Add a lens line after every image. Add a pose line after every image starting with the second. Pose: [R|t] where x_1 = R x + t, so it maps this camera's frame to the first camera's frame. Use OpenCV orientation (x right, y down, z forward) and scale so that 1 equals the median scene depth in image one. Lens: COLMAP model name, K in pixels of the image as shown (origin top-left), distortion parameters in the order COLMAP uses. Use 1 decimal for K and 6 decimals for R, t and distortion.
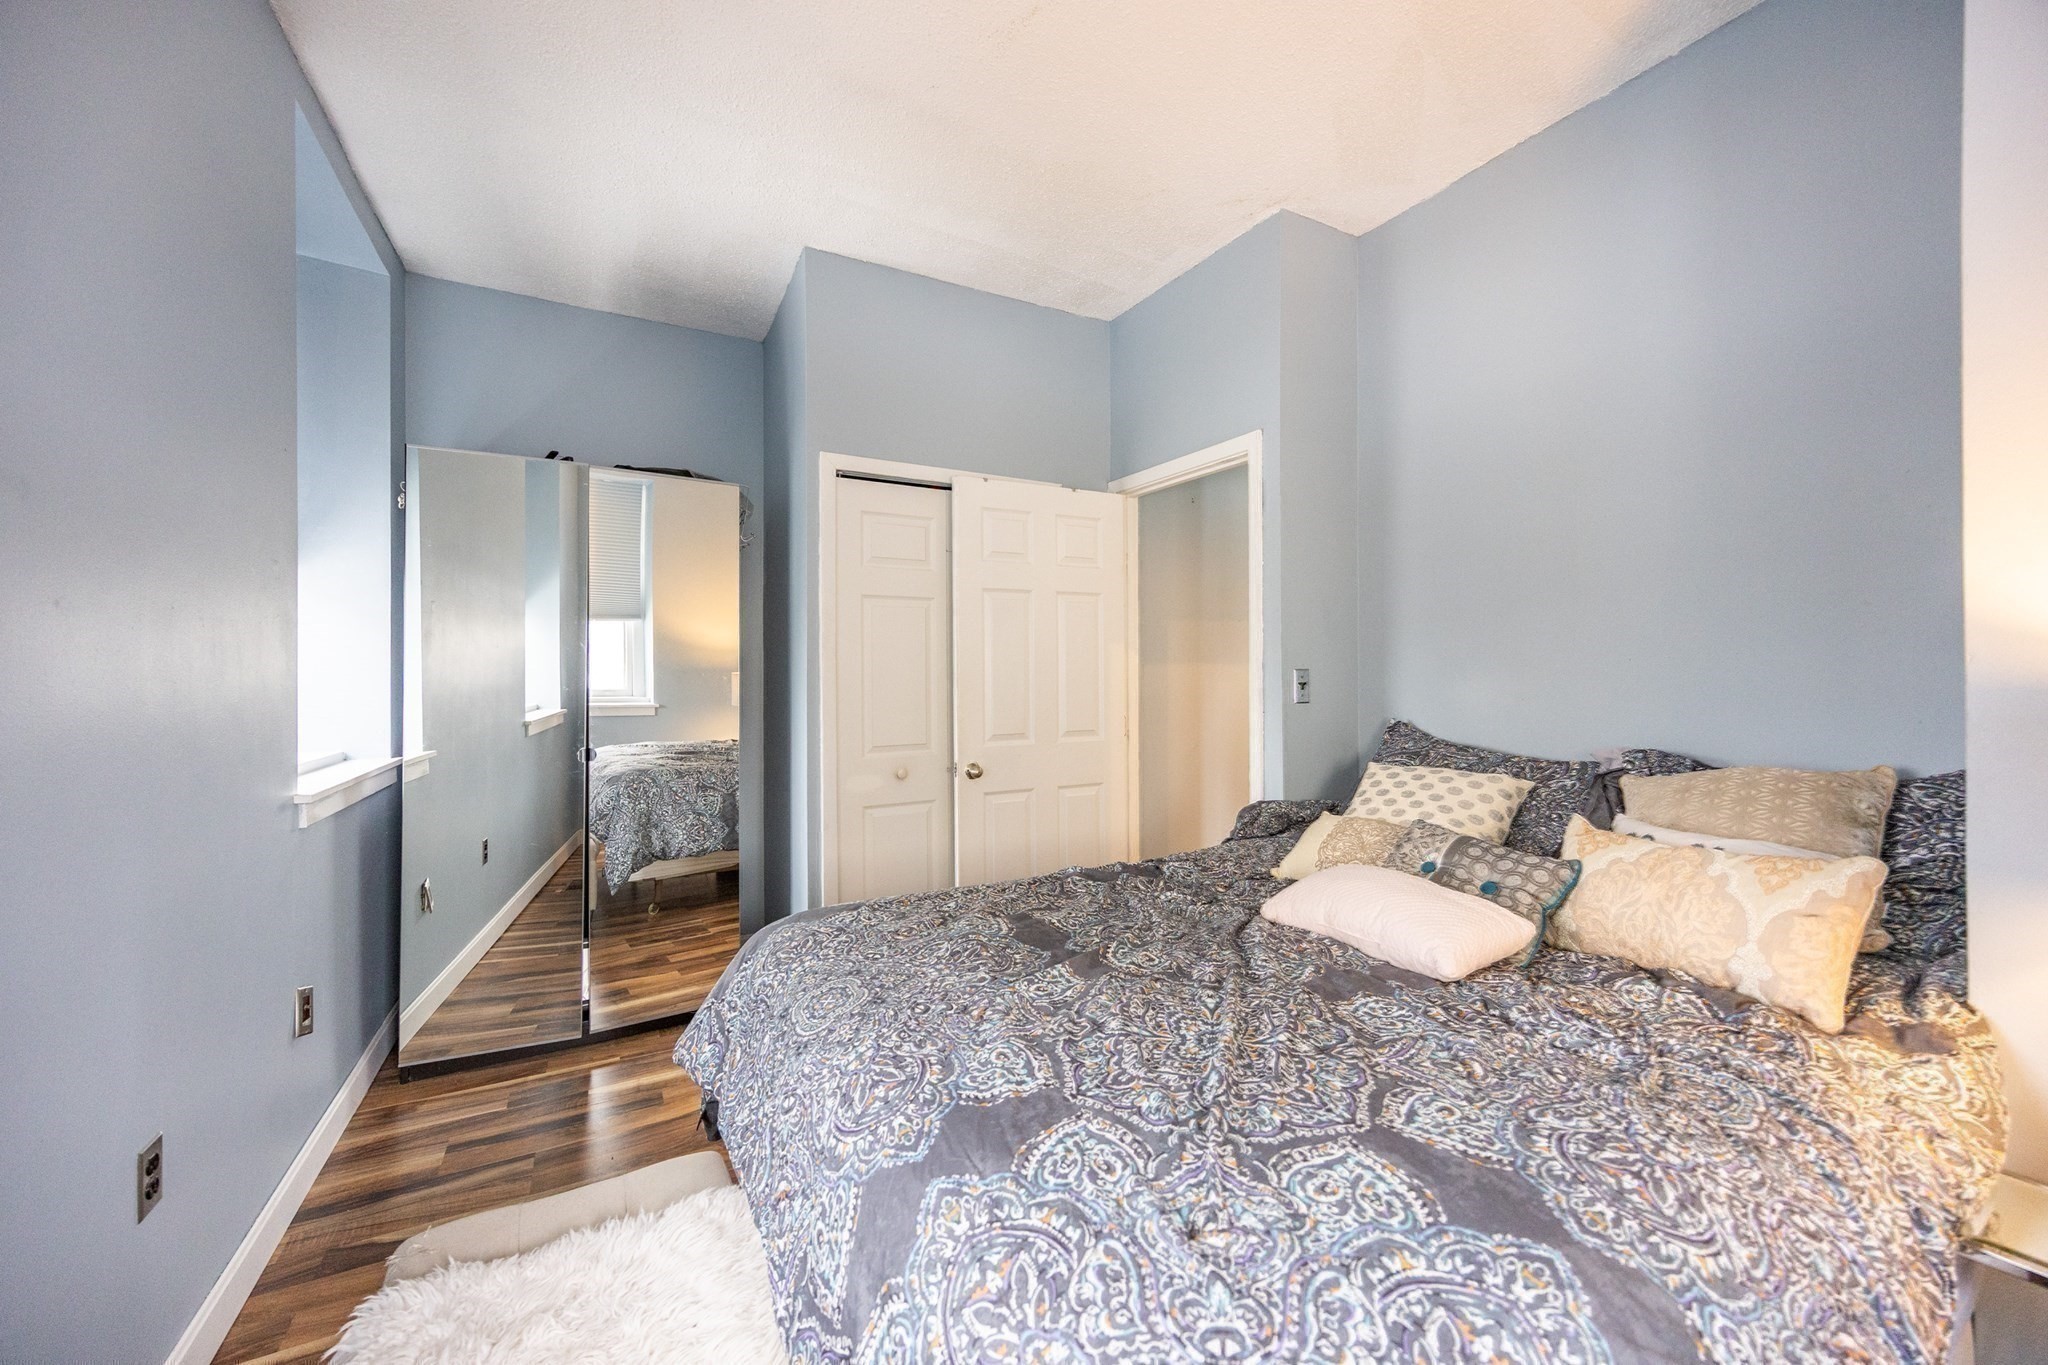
lens RADIAL K [[795.8, 0, 1032.2], [0, 795.8, 675.2], [0, 0, 1]] dist [0.003698, -0.000062]
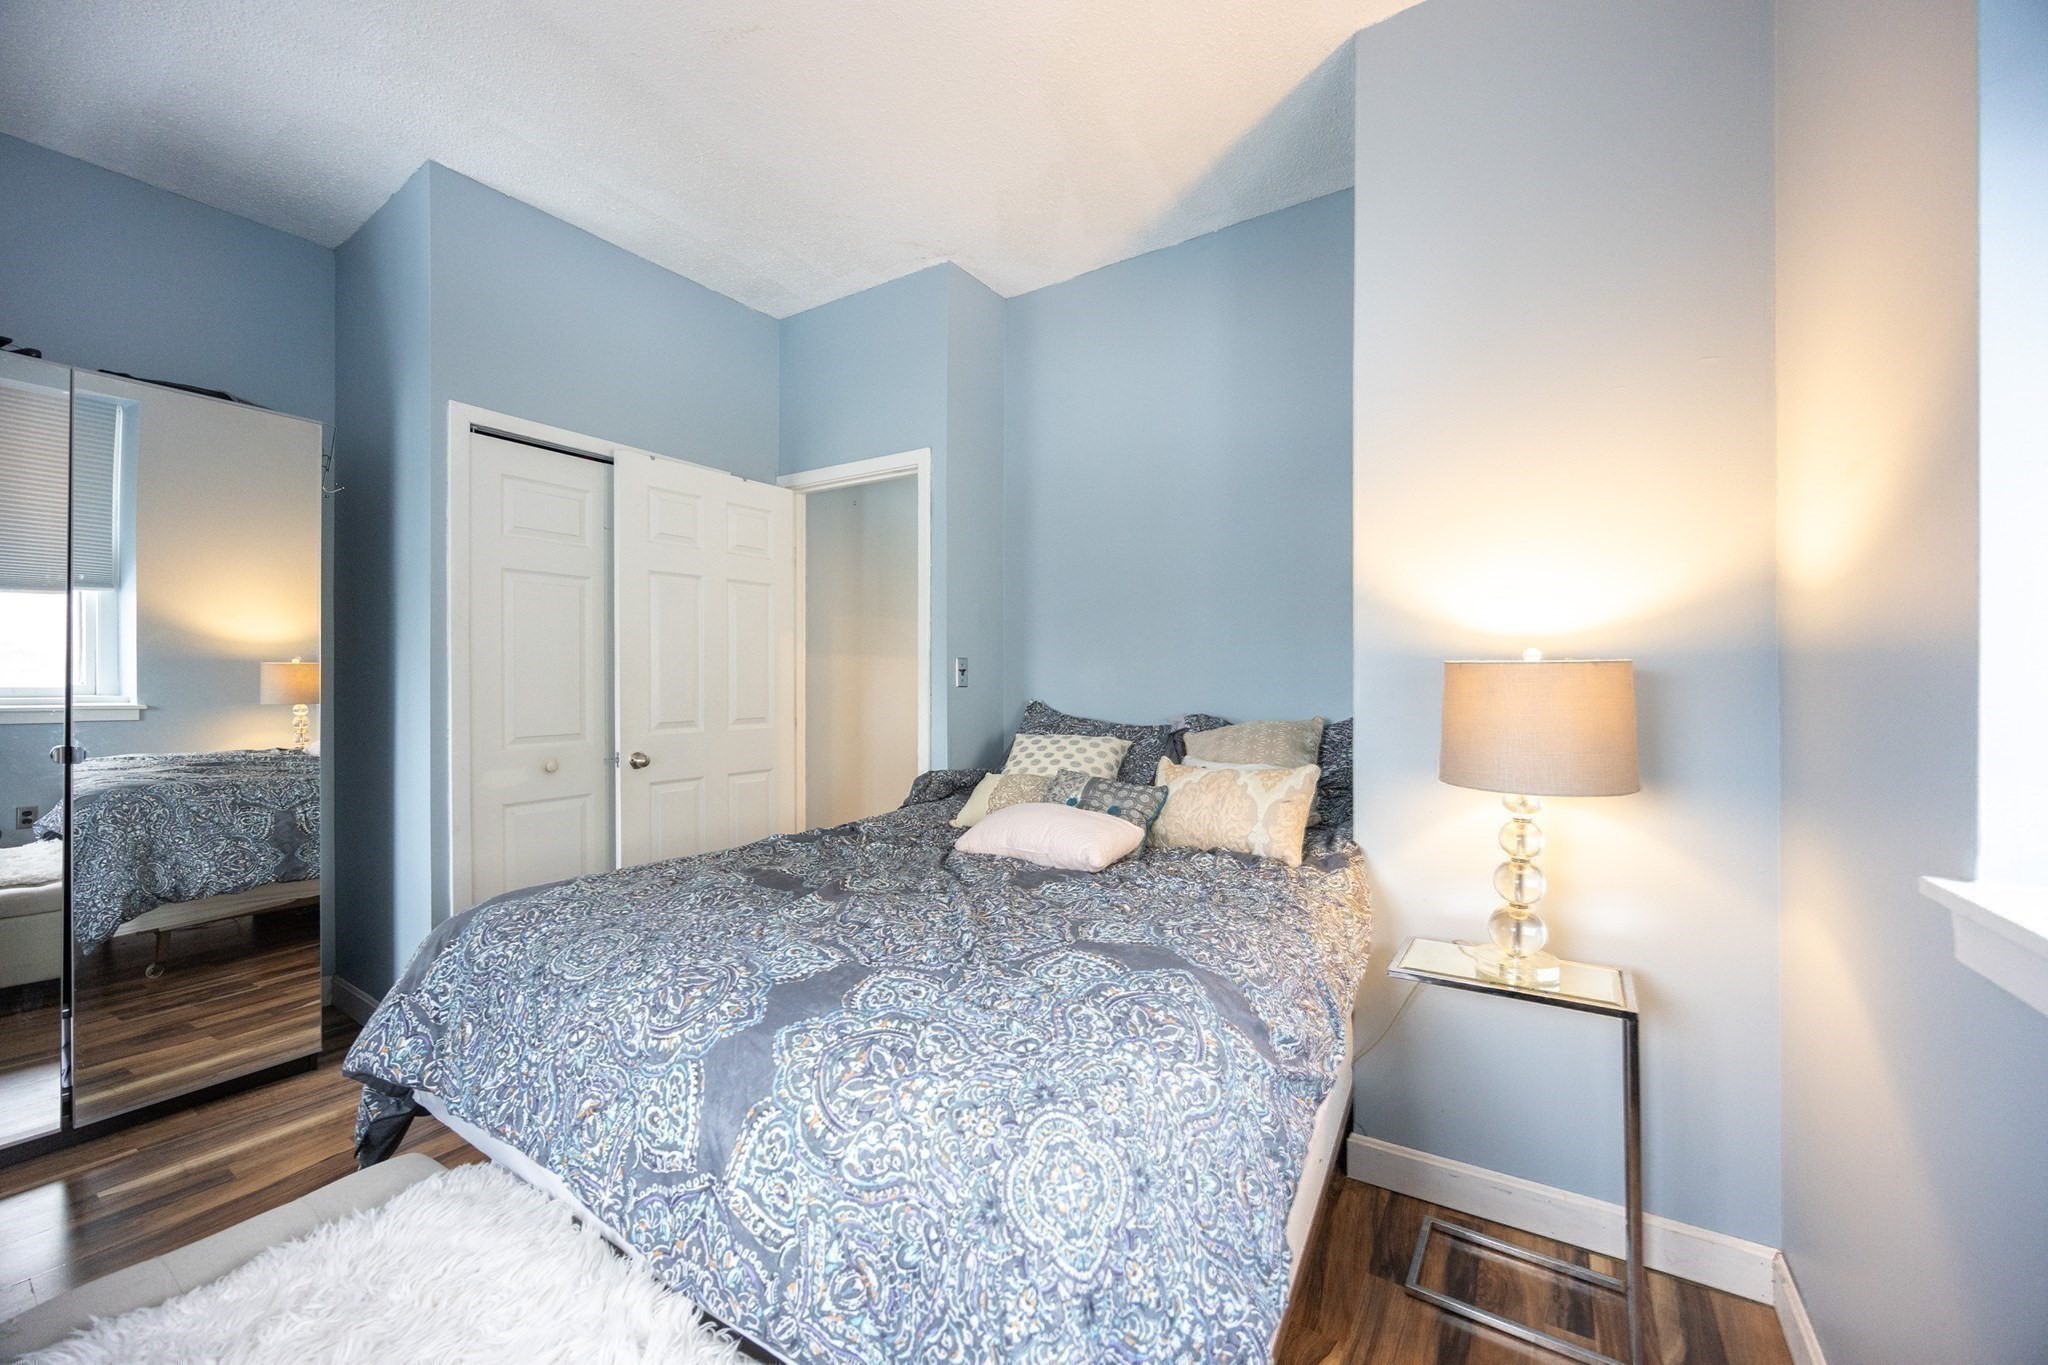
lens RADIAL K [[822.7, 0, 1047.1], [0, 822.7, 699.5], [0, 0, 1]] dist [-0.001450, -0.000238]
pose [[0.873181, -0.005199, 0.487369, -0.246887], [-0.000851, 0.999925, 0.012192, 0.066932], [-0.487396, -0.011061, 0.873111, -0.205587]]
